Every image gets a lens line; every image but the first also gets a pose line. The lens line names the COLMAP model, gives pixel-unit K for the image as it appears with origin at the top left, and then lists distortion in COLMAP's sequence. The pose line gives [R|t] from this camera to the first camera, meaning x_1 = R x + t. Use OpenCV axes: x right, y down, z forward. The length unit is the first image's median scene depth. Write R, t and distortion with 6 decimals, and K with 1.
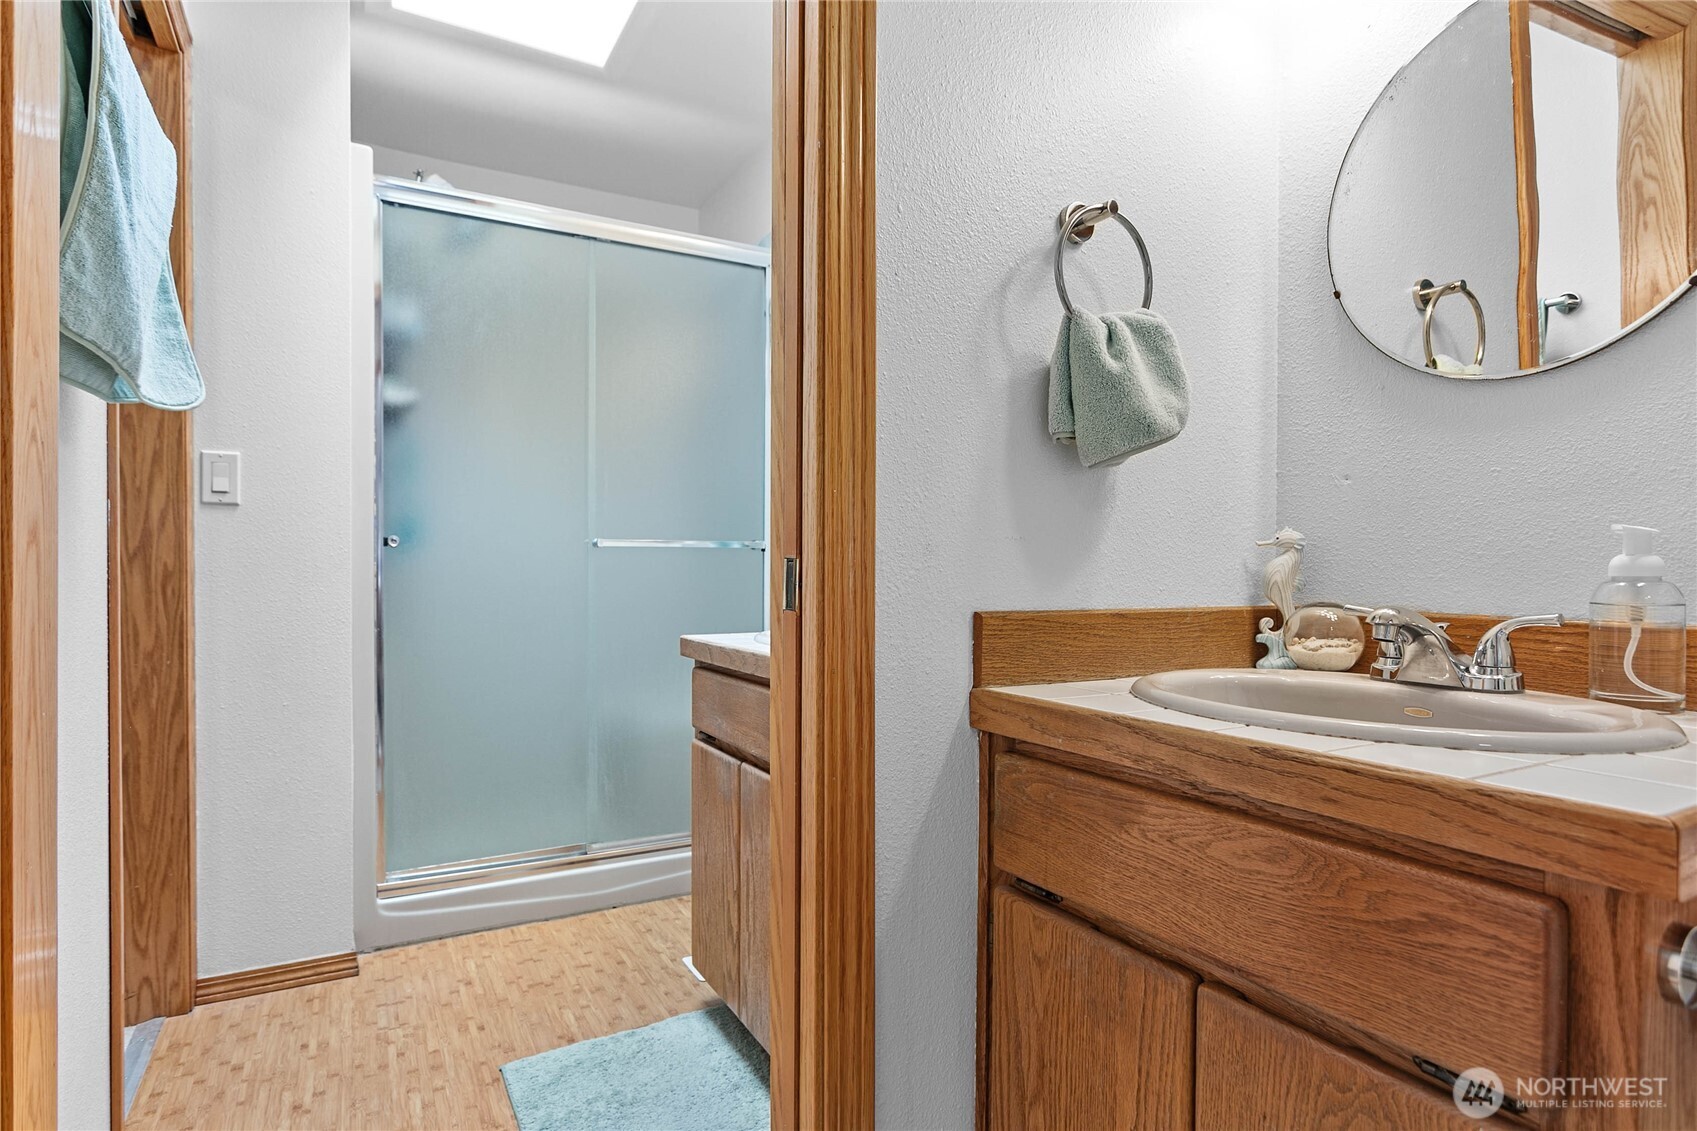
lens RADIAL K [[918.6, 0, 846.3], [0, 918.6, 576.3], [0, 0, 1]] dist [0.004383, 0.001319]
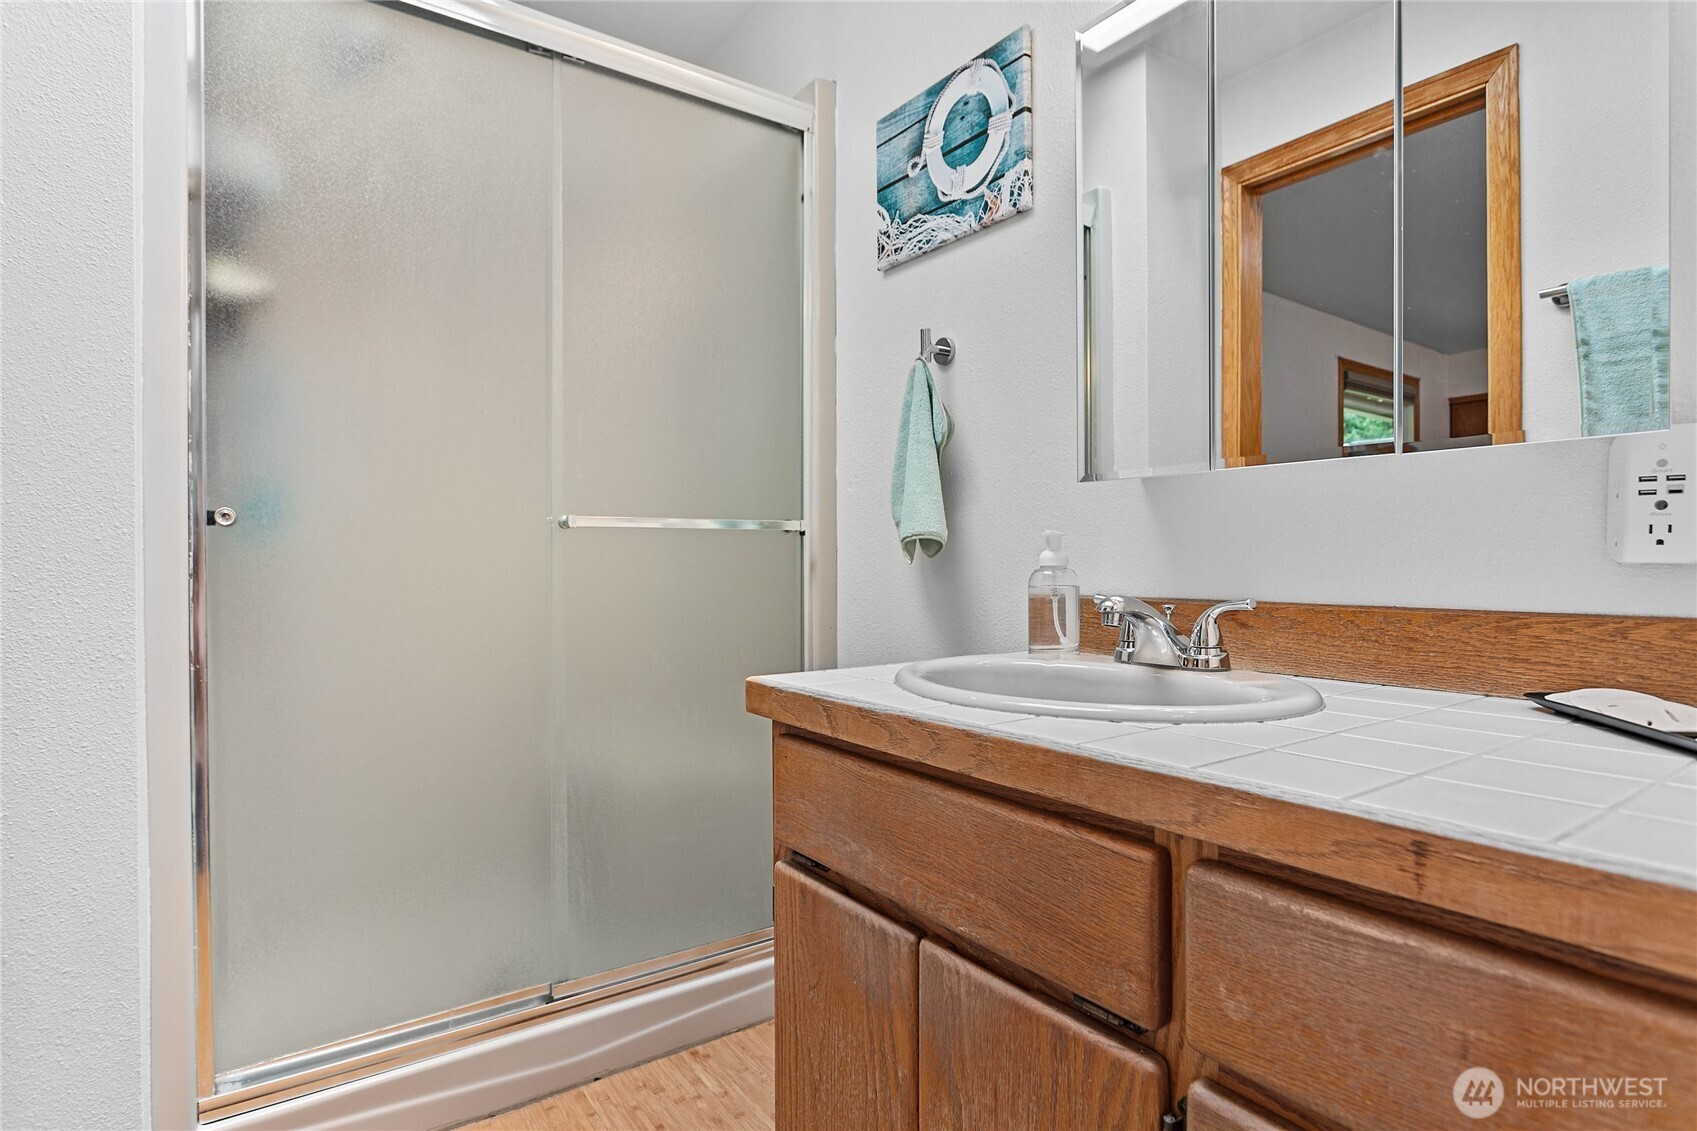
lens RADIAL K [[890.0, 0, 855.6], [0, 890.0, 557.0], [0, 0, 1]] dist [-0.003331, -0.000722]
pose [[0.992659, -0.004252, 0.120868, -0.154383], [0.004697, 0.999983, -0.003398, -0.008287], [-0.120851, 0.003941, 0.992663, 0.374154]]
